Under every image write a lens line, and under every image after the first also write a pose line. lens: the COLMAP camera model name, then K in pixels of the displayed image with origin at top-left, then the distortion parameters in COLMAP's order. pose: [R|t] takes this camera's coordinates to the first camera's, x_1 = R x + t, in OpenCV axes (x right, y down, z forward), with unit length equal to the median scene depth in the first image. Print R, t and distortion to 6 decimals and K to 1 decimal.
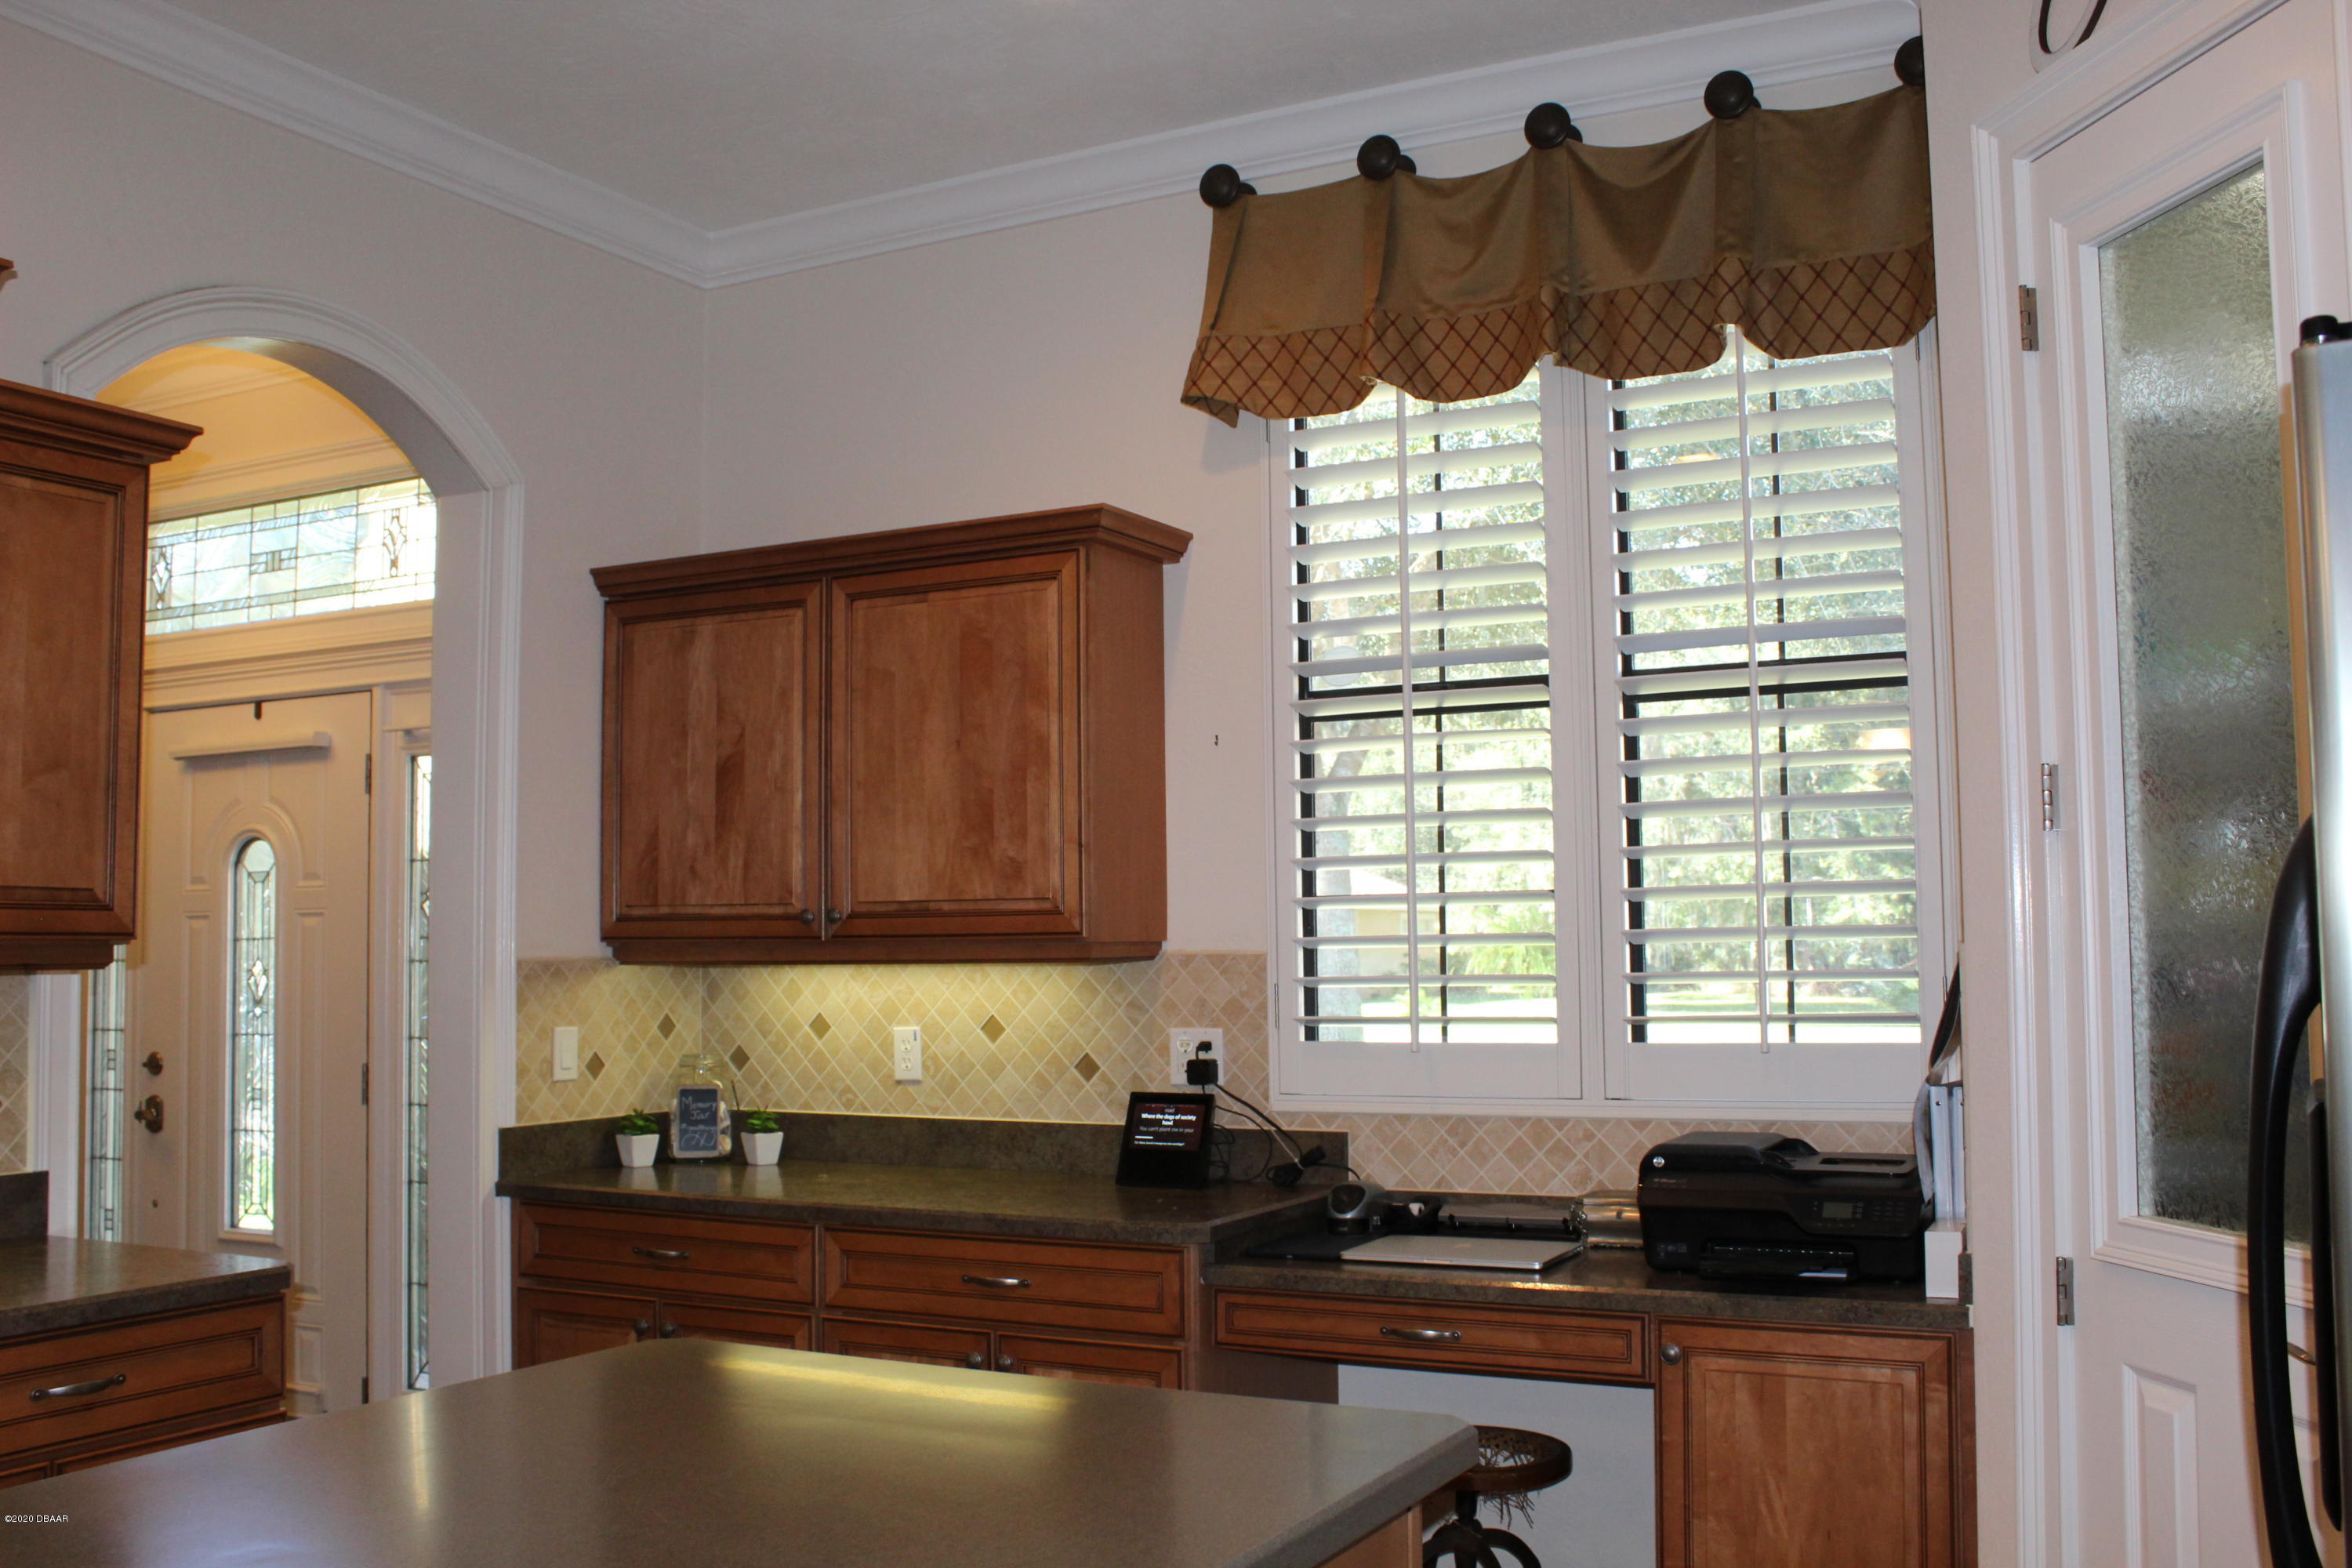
lens RADIAL K [[2169.9, 0, 1176.0], [0, 2169.9, 784.0], [0, 0, 1]] dist [-0.141614, 0.119082]
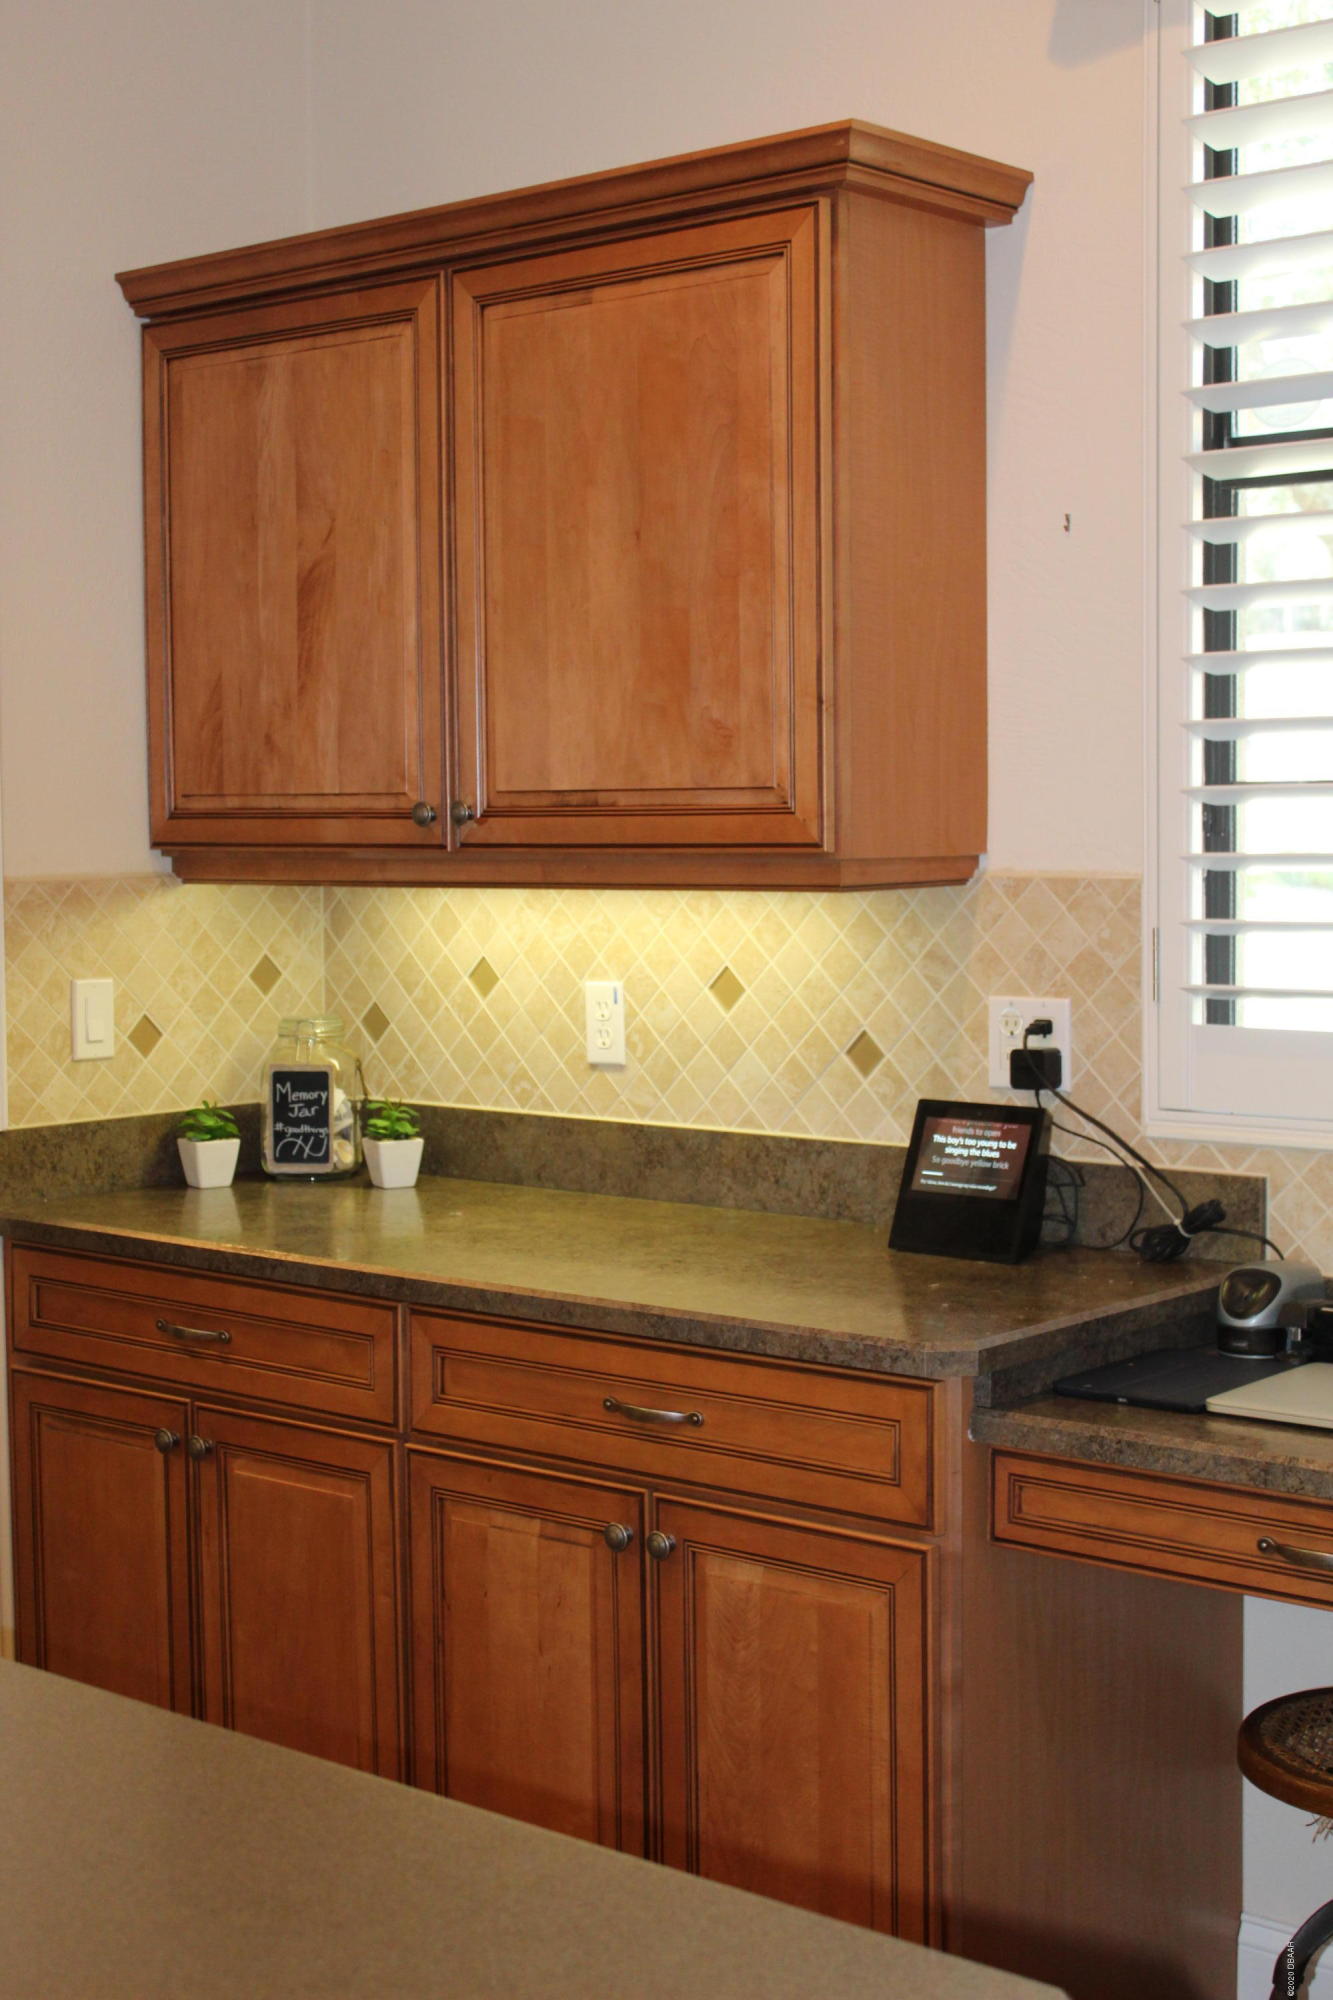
lens RADIAL K [[2826.1, 0, 666.5], [0, 2826.1, 1000.0], [0, 0, 1]] dist [-0.033470, -0.030251]
pose [[0.975986, 0.017012, -0.217167, 0.081939], [0.014078, 0.989935, 0.140819, -0.000855], [0.217377, -0.140495, 0.965924, 0.200416]]
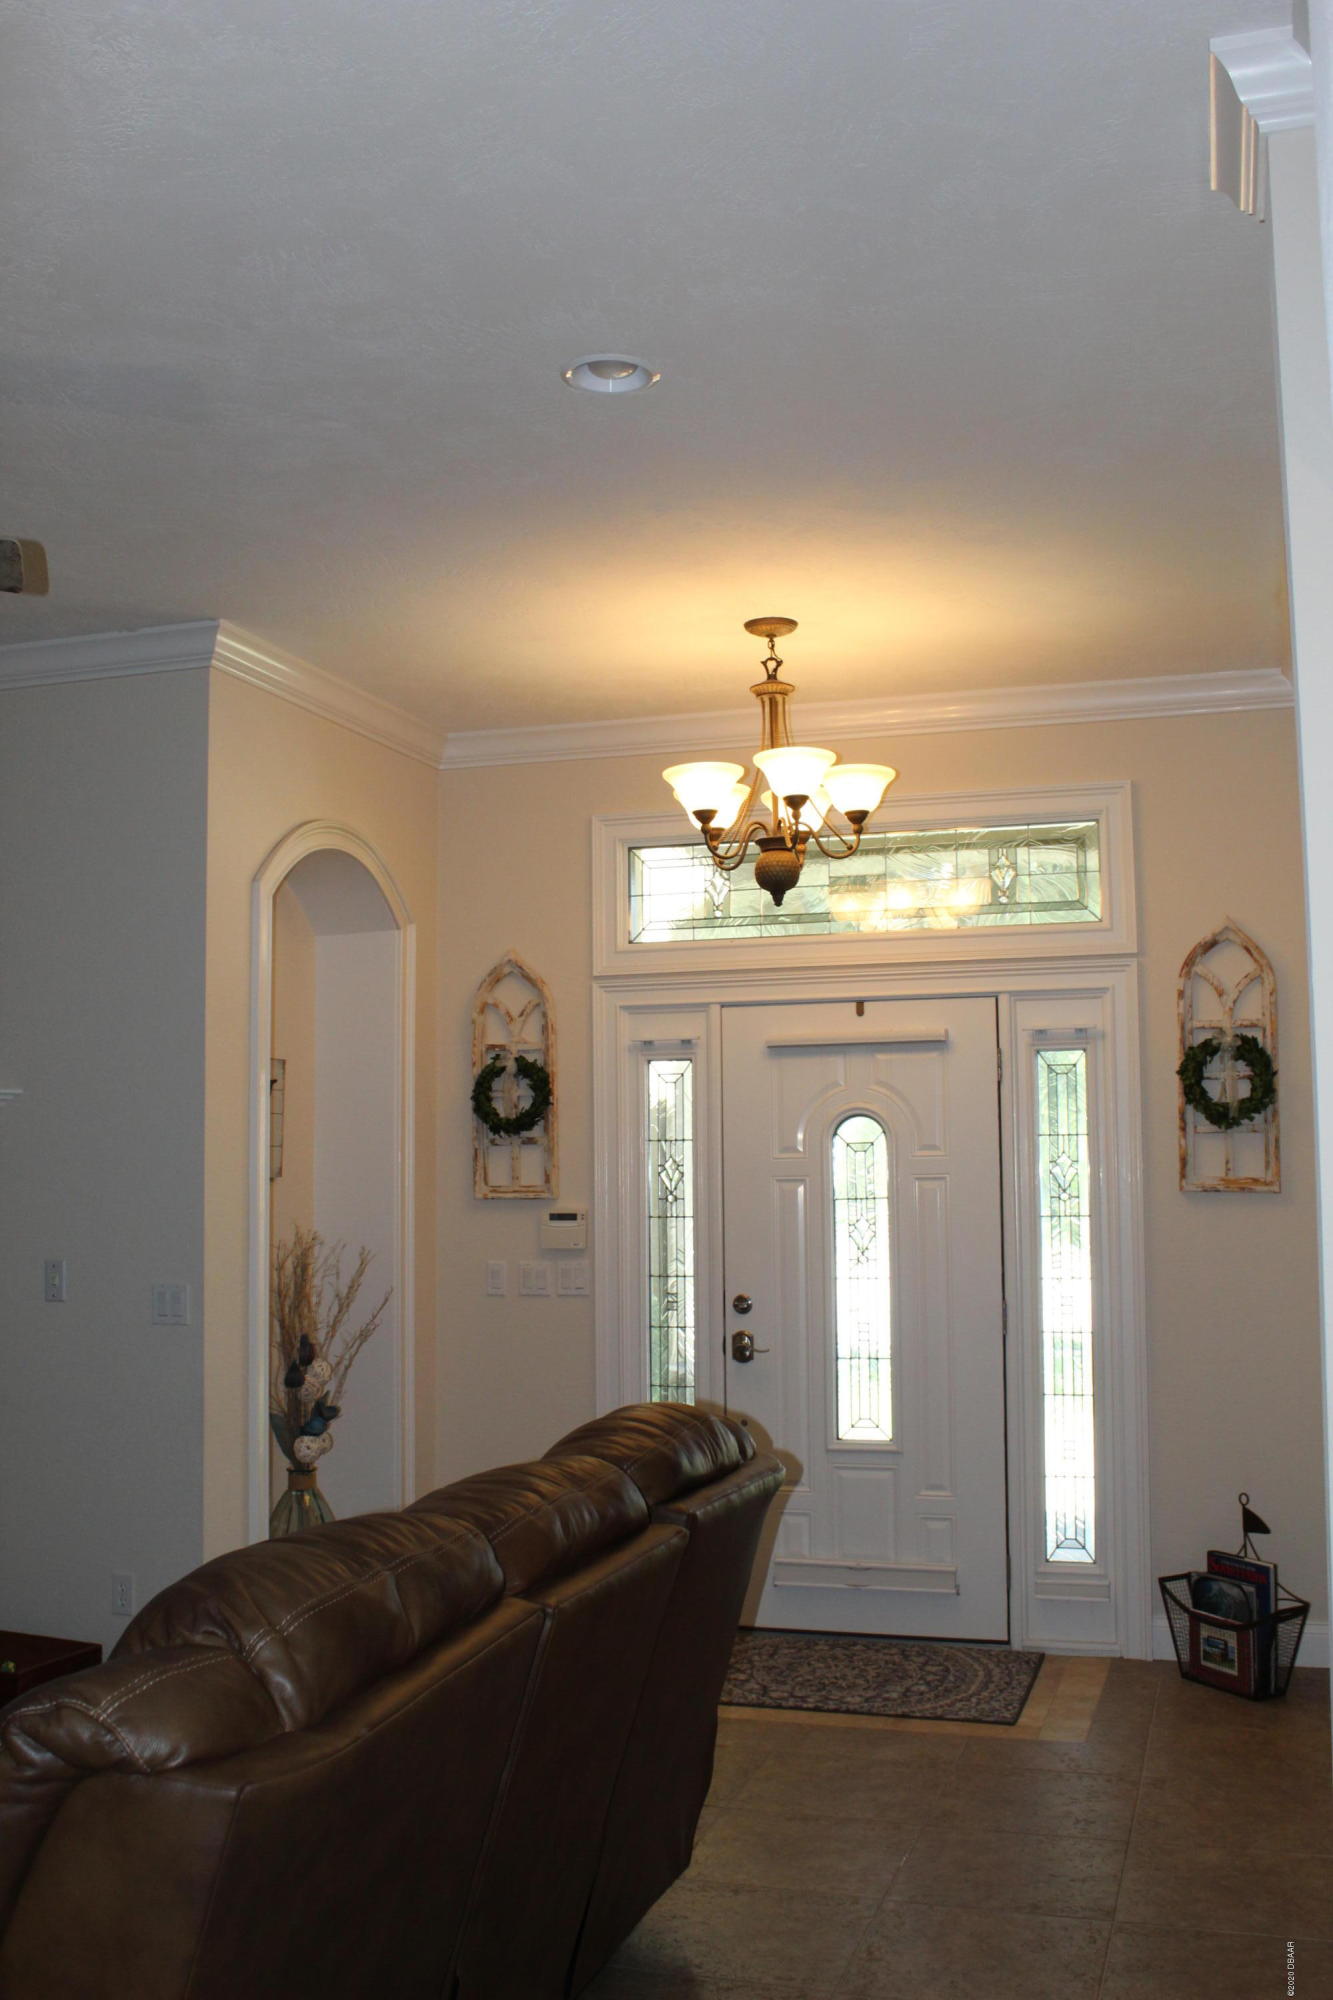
lens RADIAL K [[1937.0, 0, 666.5], [0, 1937.0, 1000.0], [0, 0, 1]] dist [-0.147551, 0.167472]
pose [[0.985859, 0.021651, 0.166172, -0.949413], [-0.017552, 0.999505, -0.026100, -0.011752], [-0.166654, 0.022814, 0.985751, -0.082842]]
